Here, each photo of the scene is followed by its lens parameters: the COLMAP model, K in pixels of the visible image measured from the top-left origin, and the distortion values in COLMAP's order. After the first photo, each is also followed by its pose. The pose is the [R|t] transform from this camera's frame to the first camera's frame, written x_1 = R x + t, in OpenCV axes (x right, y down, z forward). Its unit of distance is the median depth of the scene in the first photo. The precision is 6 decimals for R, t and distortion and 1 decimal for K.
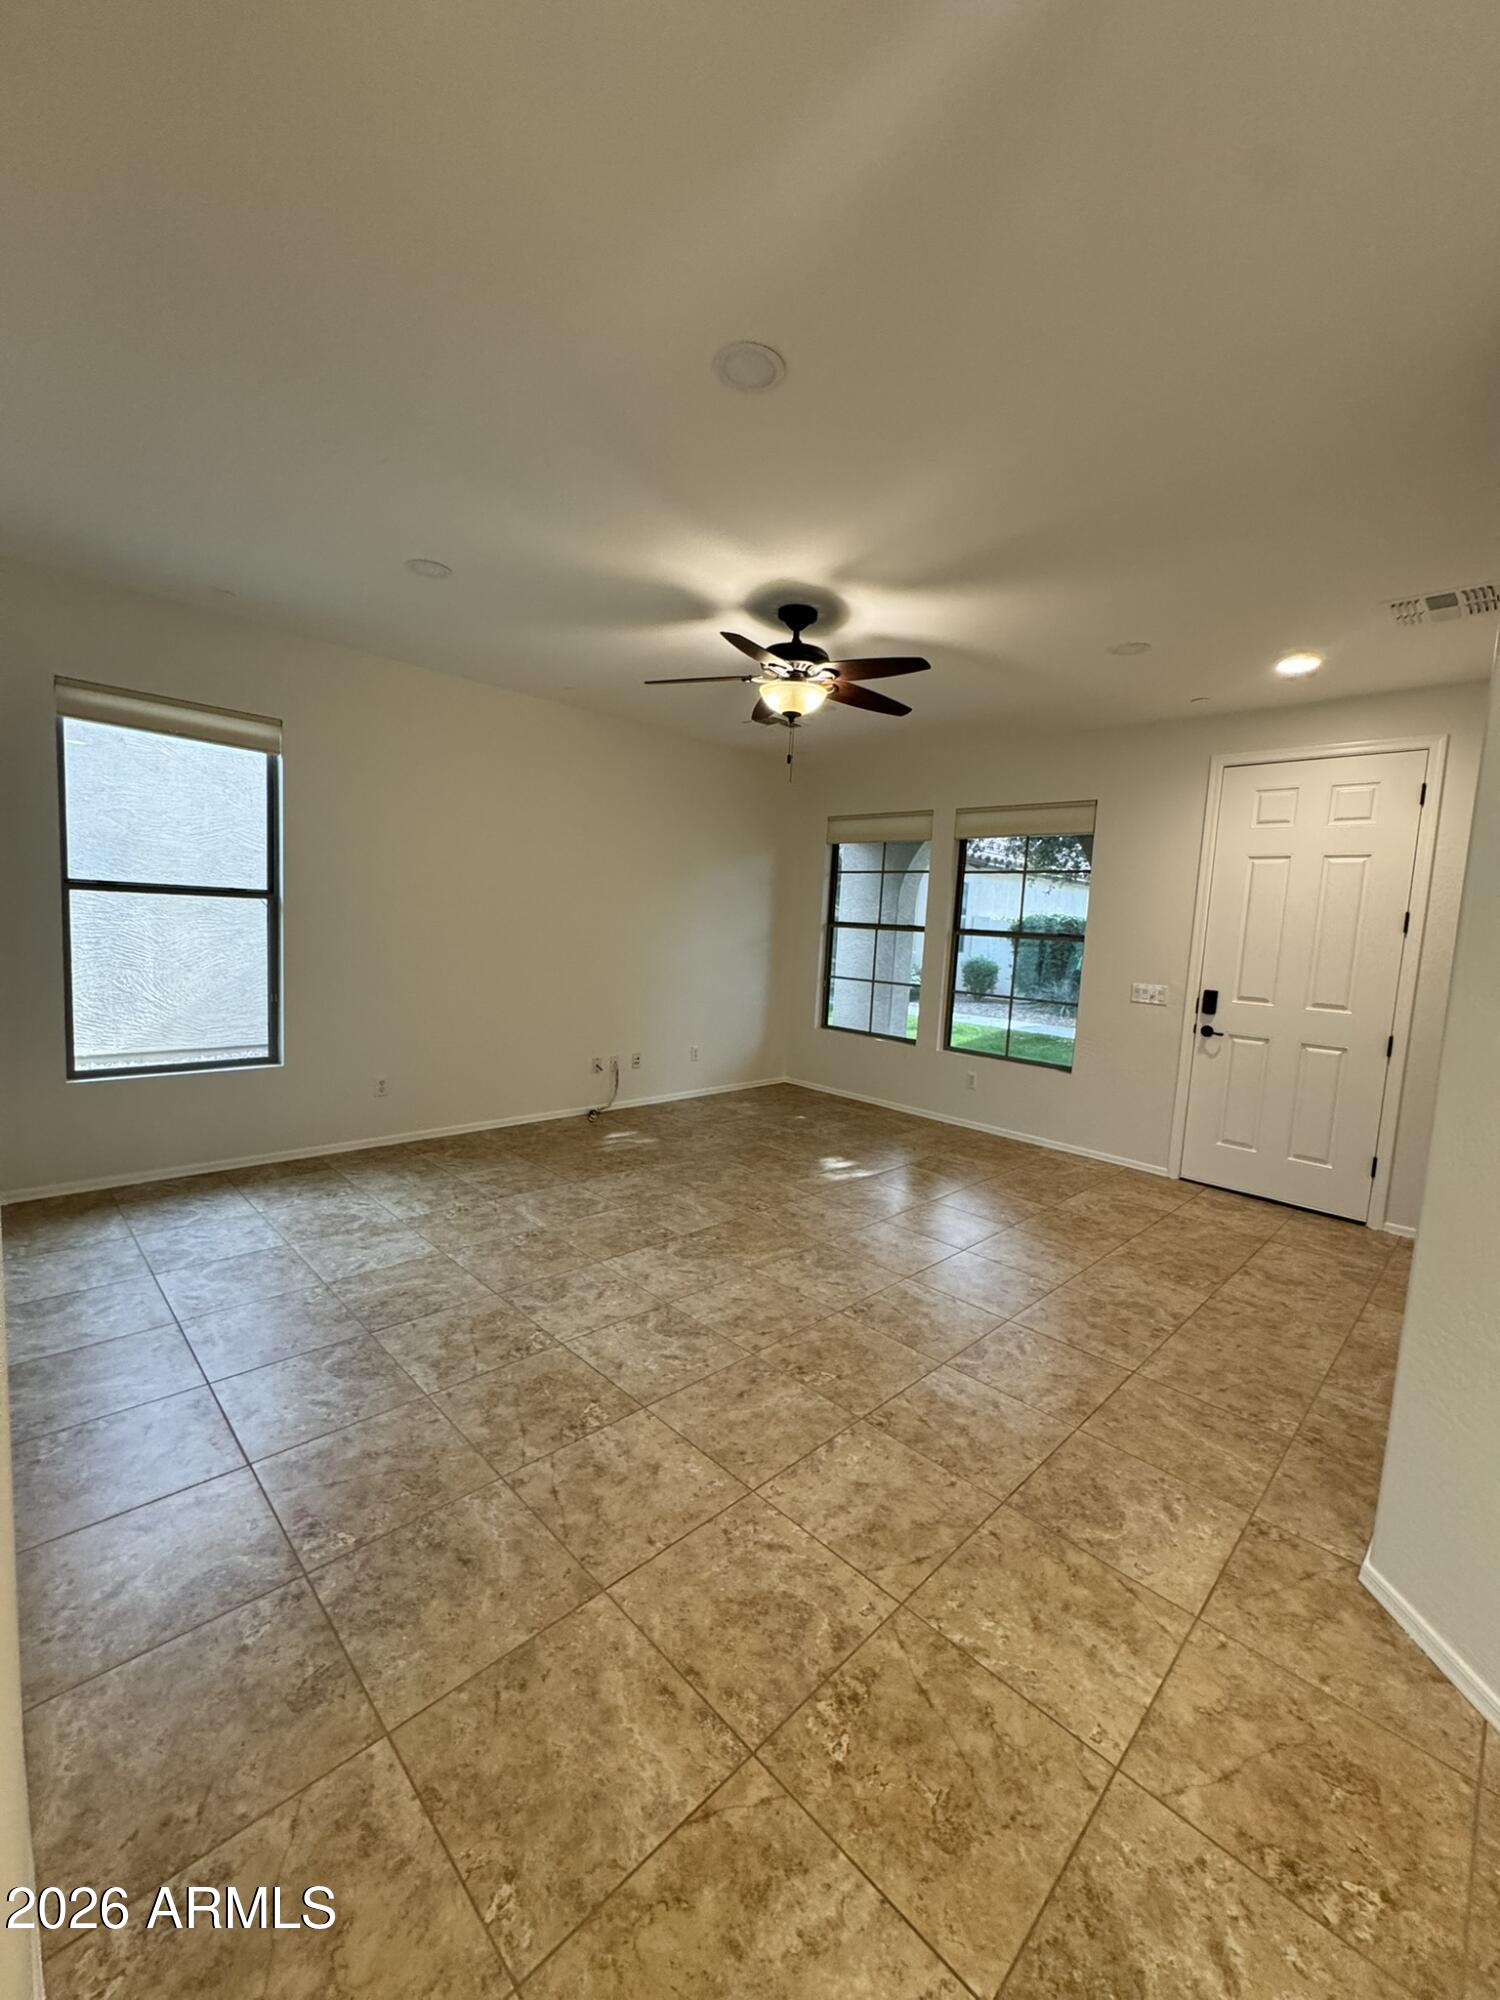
lens RADIAL K [[800.0, 0, 753.0], [0, 800.0, 997.1], [0, 0, 1]] dist [-0.003538, 0.000174]
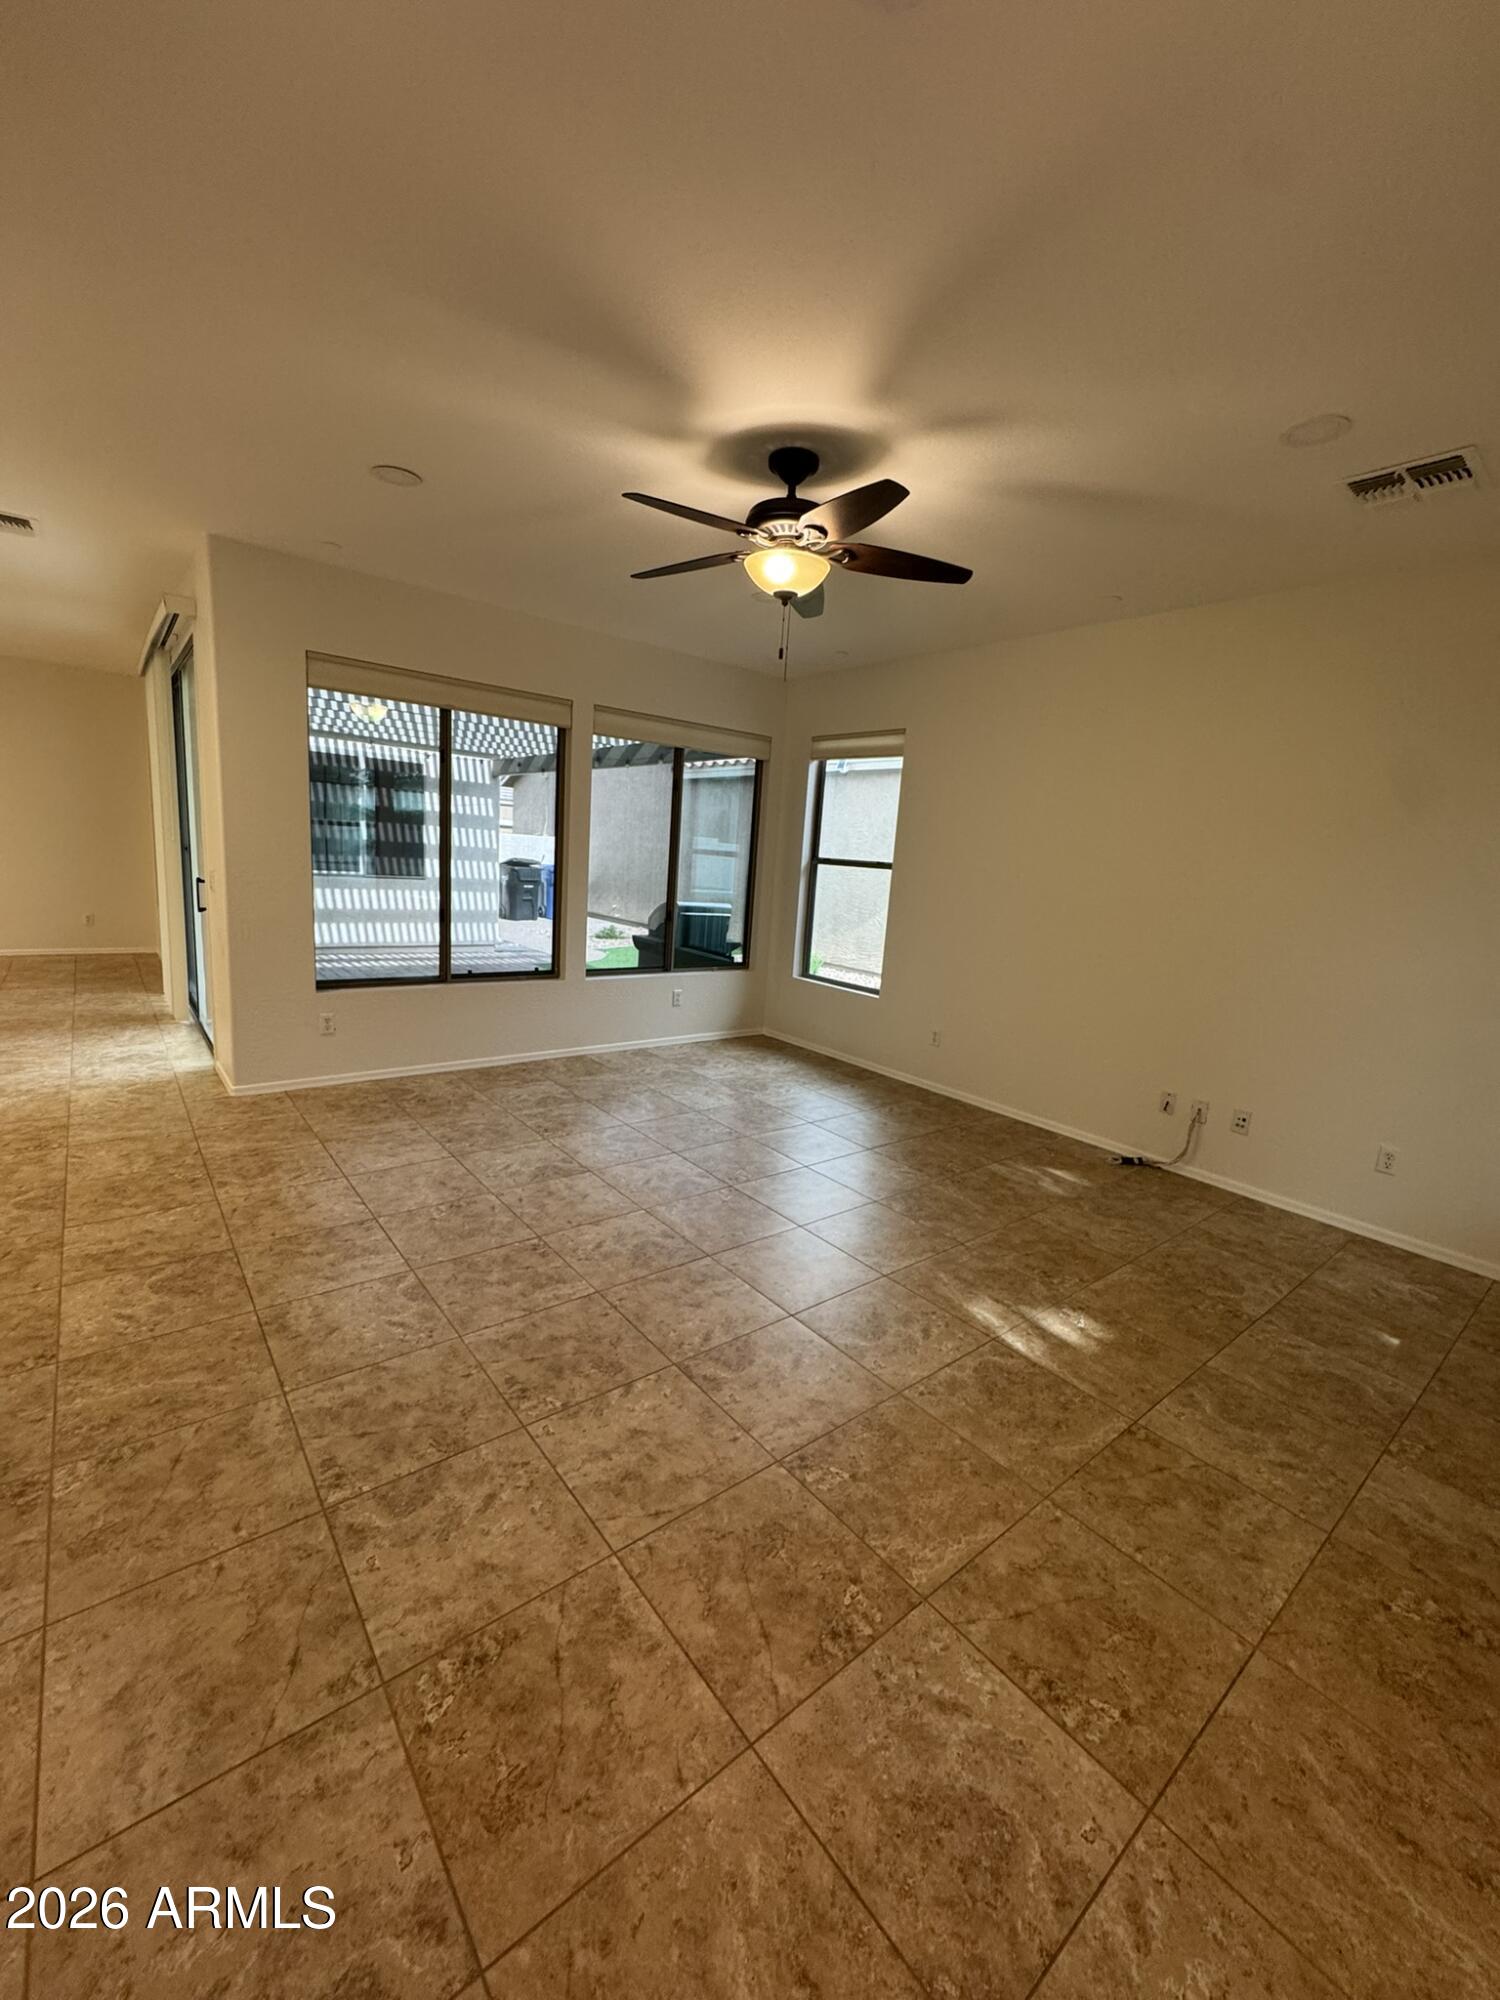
lens RADIAL K [[800.0, 0, 753.0], [0, 800.0, 997.1], [0, 0, 1]] dist [-0.003538, 0.000174]
pose [[-0.096583, 0.116144, -0.988525, 0.935336], [-0.170200, 0.976613, 0.131374, -0.066349], [0.980665, 0.180936, -0.074556, 1.164929]]
